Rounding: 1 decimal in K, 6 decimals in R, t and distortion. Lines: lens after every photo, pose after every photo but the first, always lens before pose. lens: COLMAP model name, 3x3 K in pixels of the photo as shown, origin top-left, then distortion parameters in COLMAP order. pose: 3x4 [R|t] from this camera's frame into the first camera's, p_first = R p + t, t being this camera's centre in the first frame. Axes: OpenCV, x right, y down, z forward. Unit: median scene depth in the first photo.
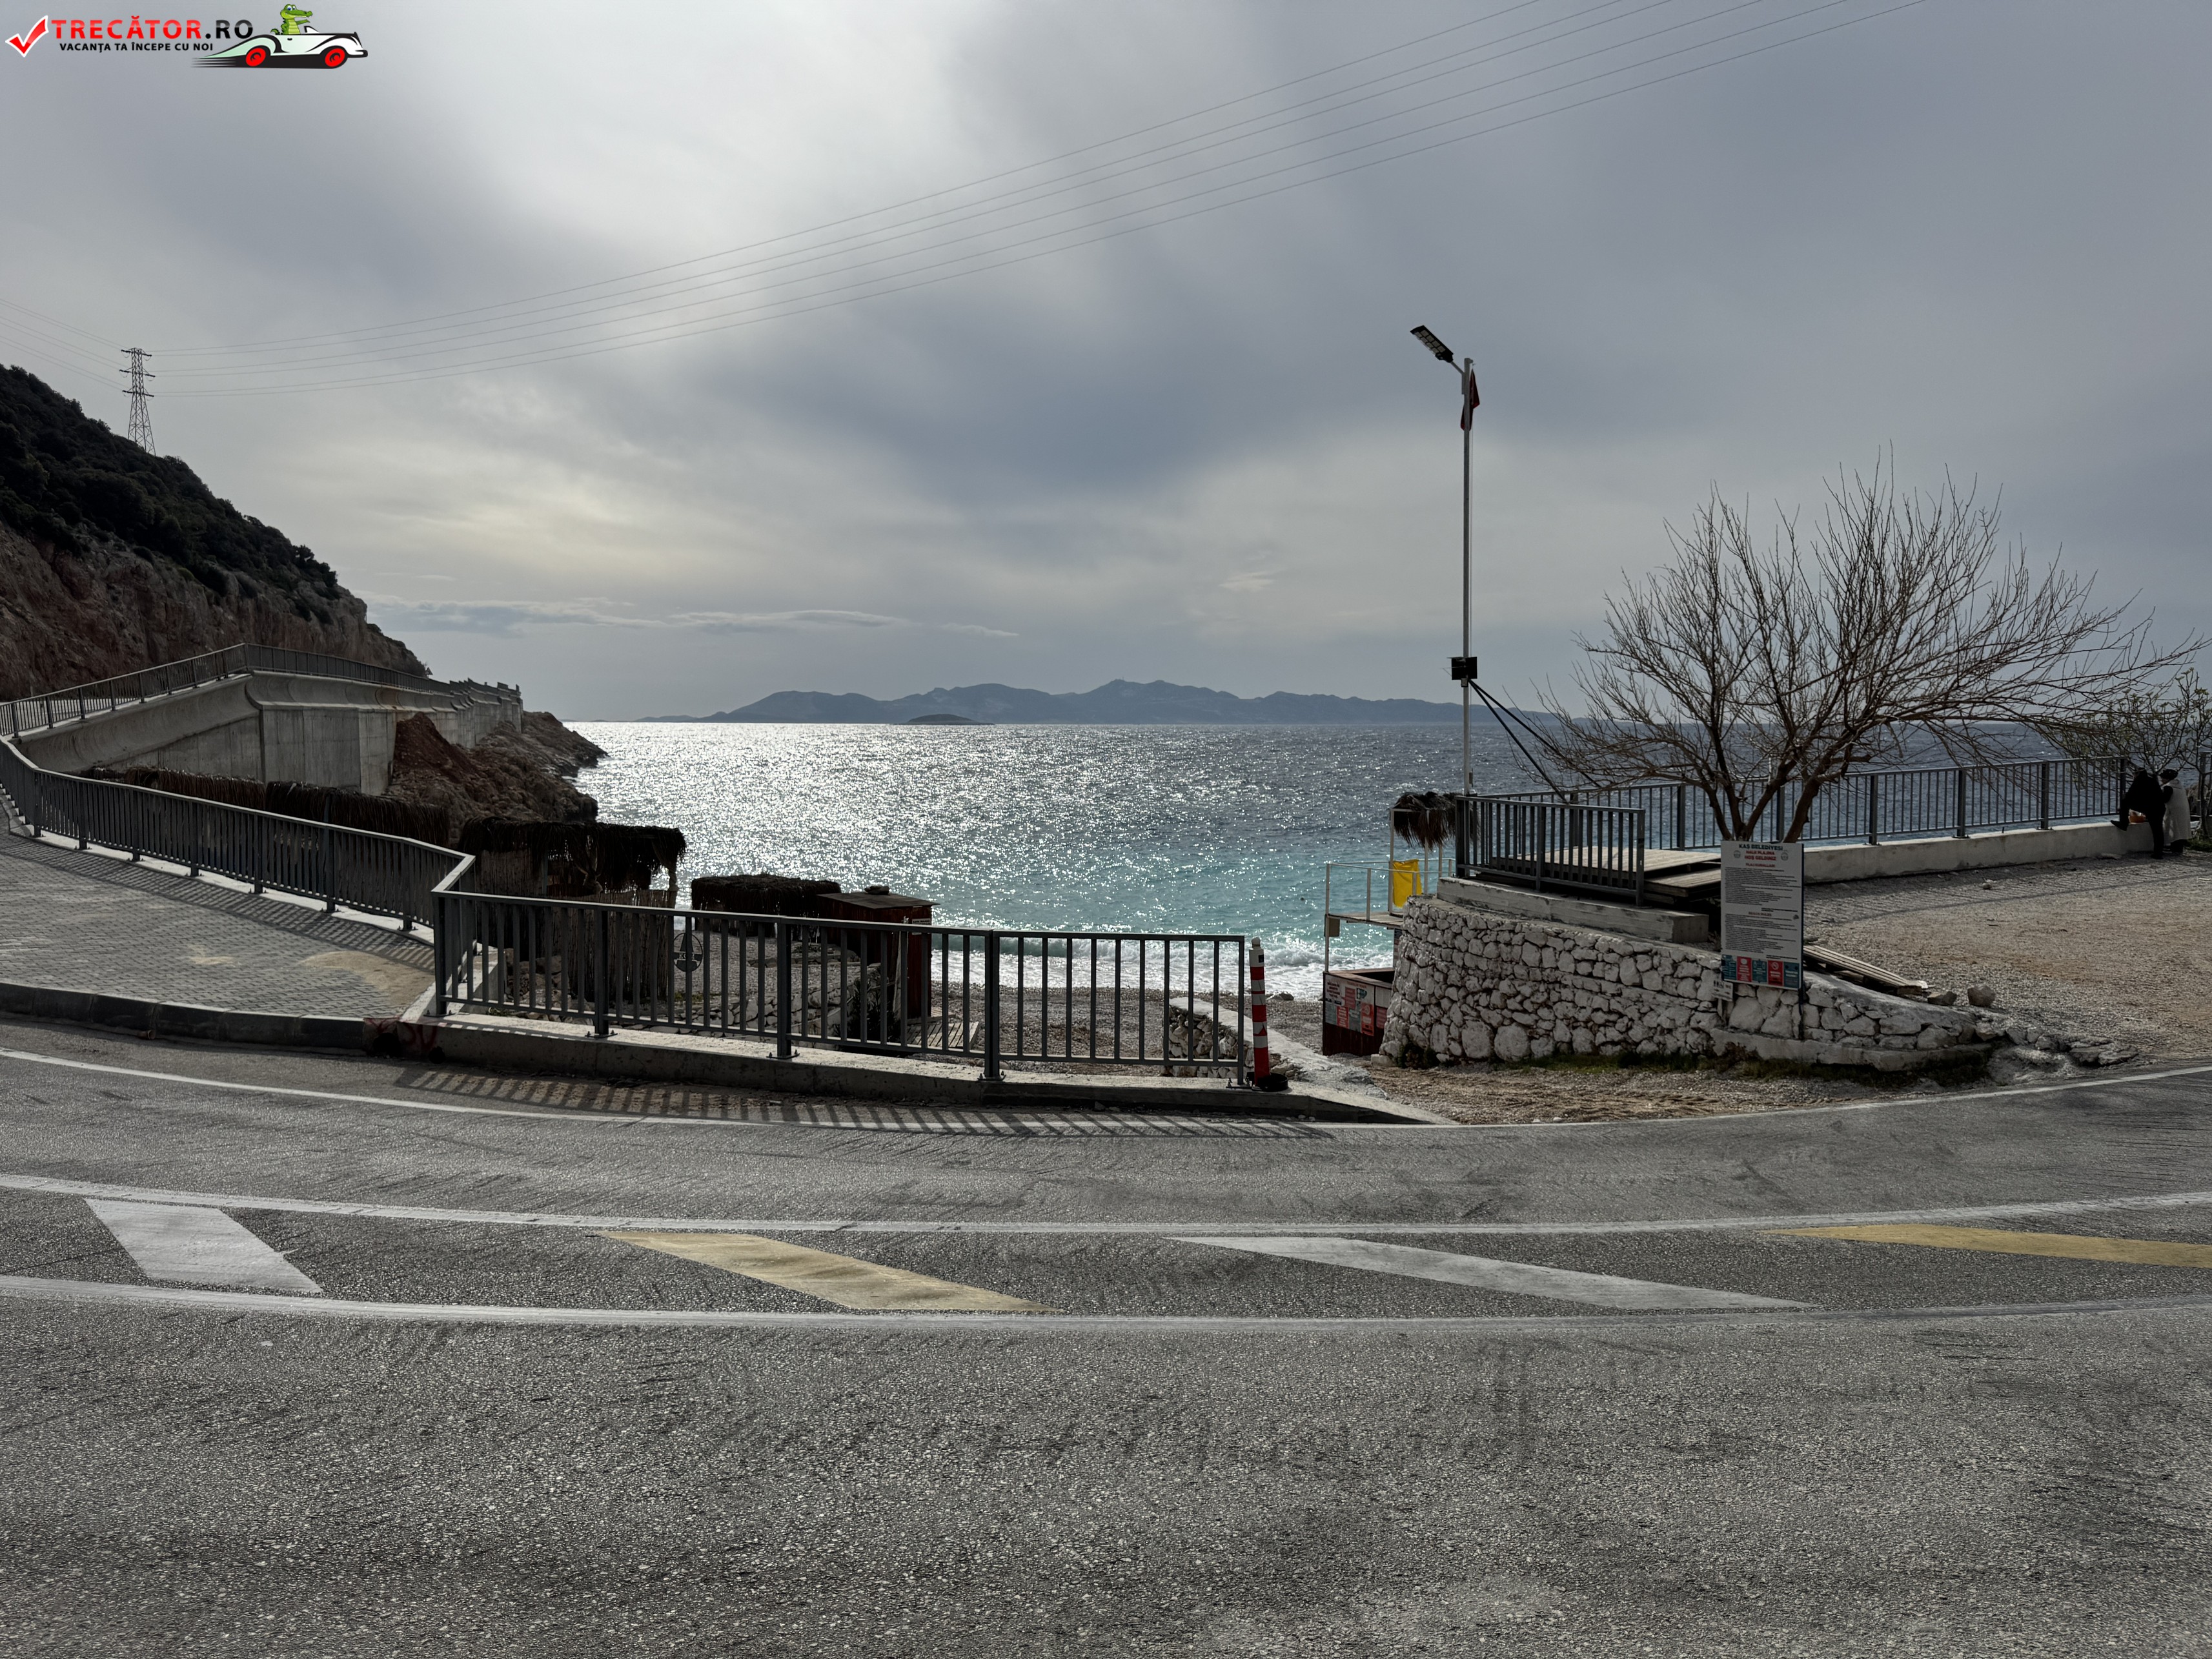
lens RADIAL K [[1558.2, 0, 1097.2], [0, 1558.2, 846.7], [0, 0, 1]] dist [0.070347, -0.093016]
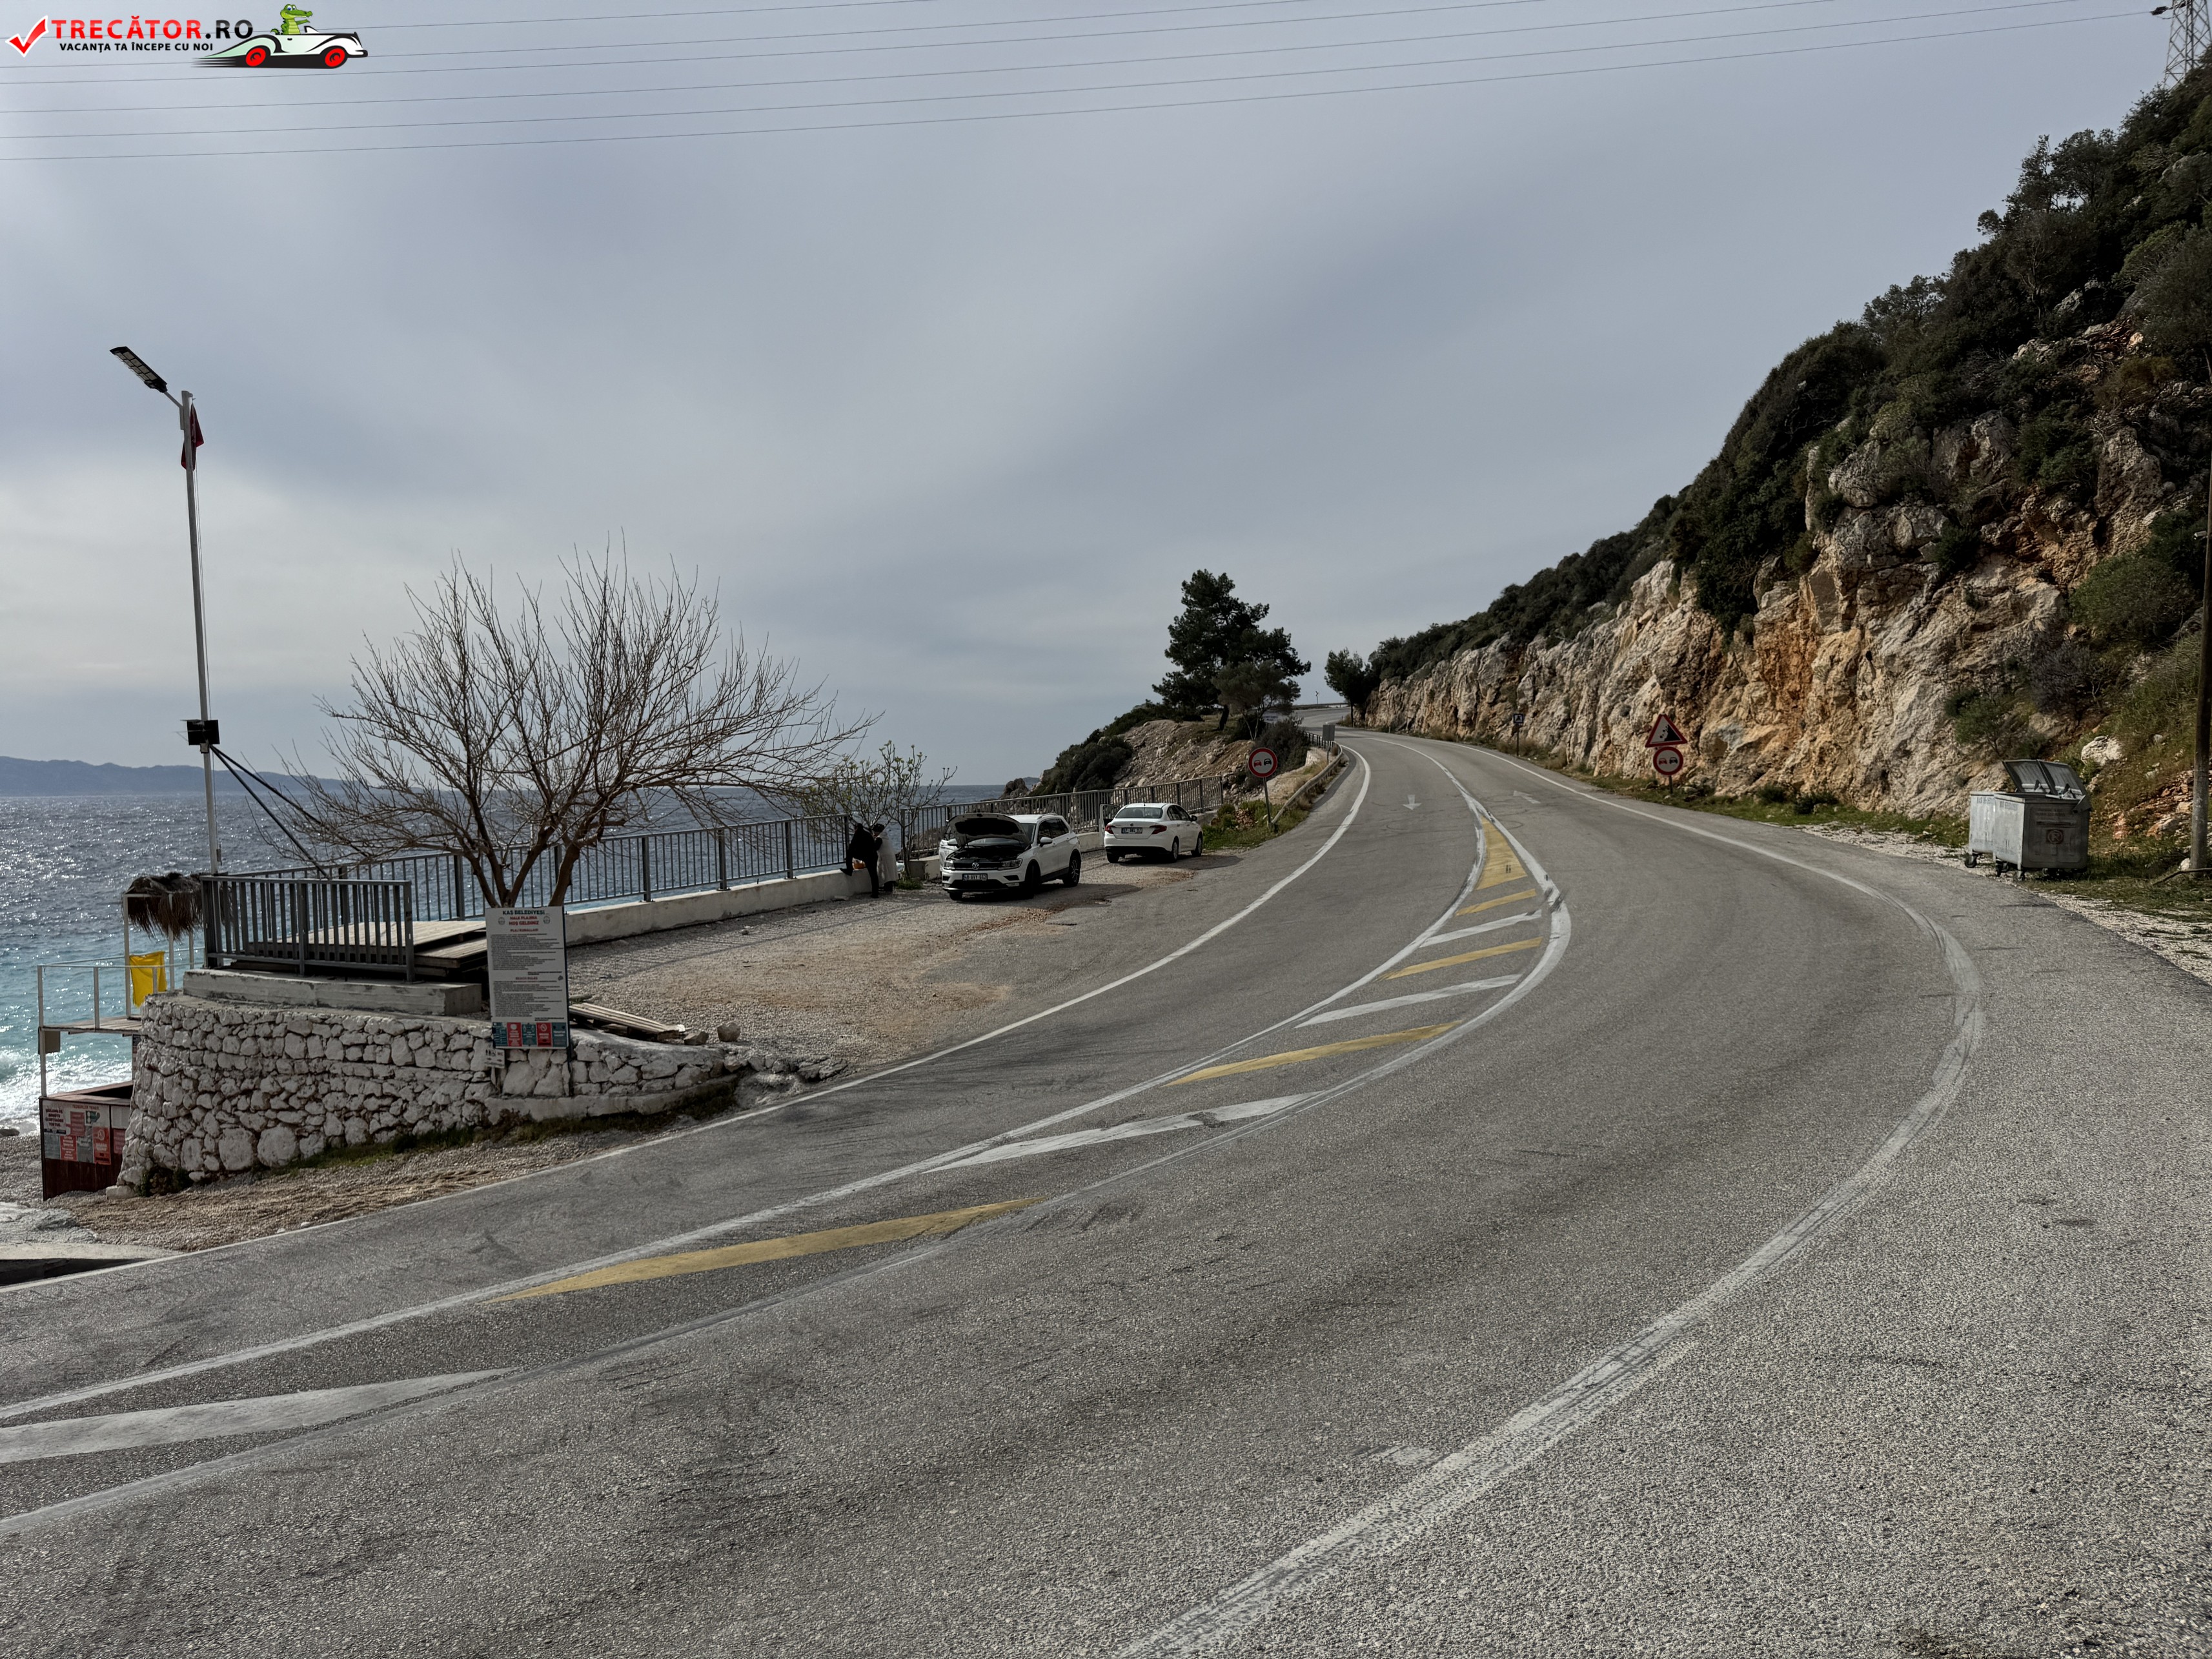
lens RADIAL K [[1558.2, 0, 1101.6], [0, 1558.2, 832.2], [0, 0, 1]] dist [0.070347, -0.093016]
pose [[0.749915, -0.033867, 0.660667, 0.029553], [0.067667, 0.997377, -0.025681, -0.000041], [-0.658064, 0.063964, 0.750240, -0.009394]]
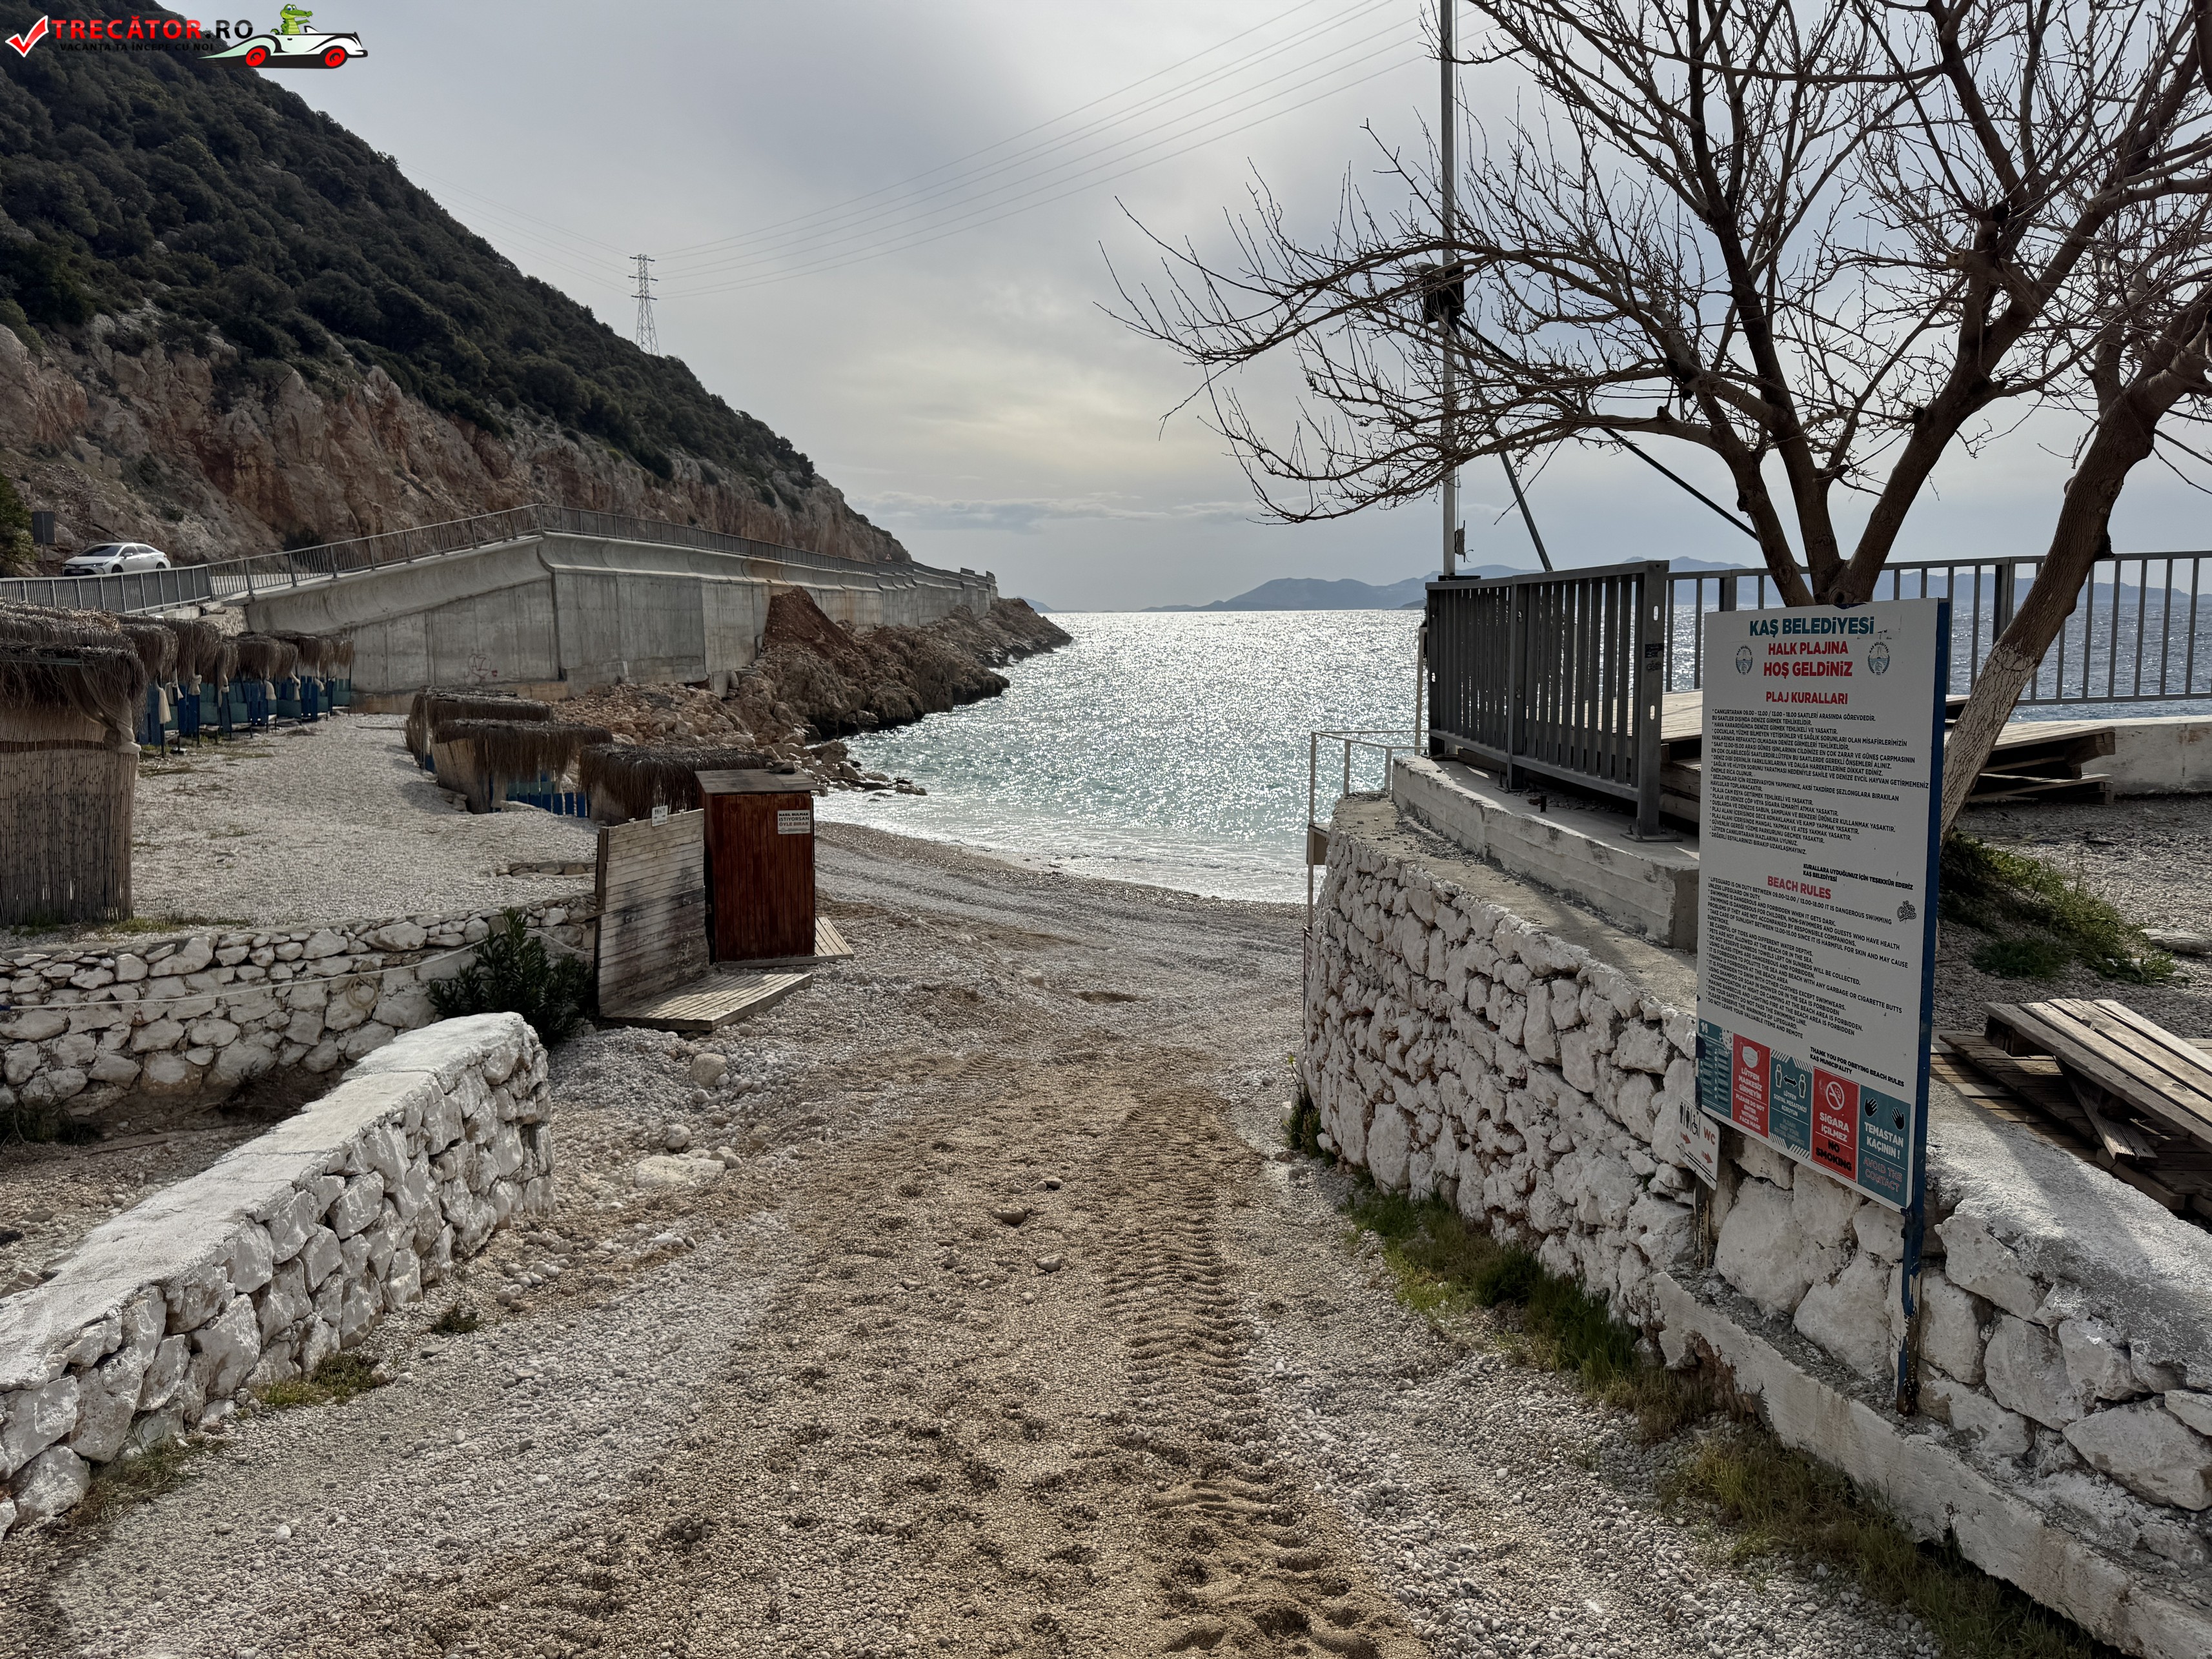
lens RADIAL K [[1558.2, 0, 1122.0], [0, 1558.2, 827.5], [0, 0, 1]] dist [0.070347, -0.093016]
pose [[0.955002, 0.034576, -0.294578, 0.348860], [-0.017380, 0.997999, 0.060795, 0.017237], [0.296091, -0.052939, 0.953692, 0.642853]]
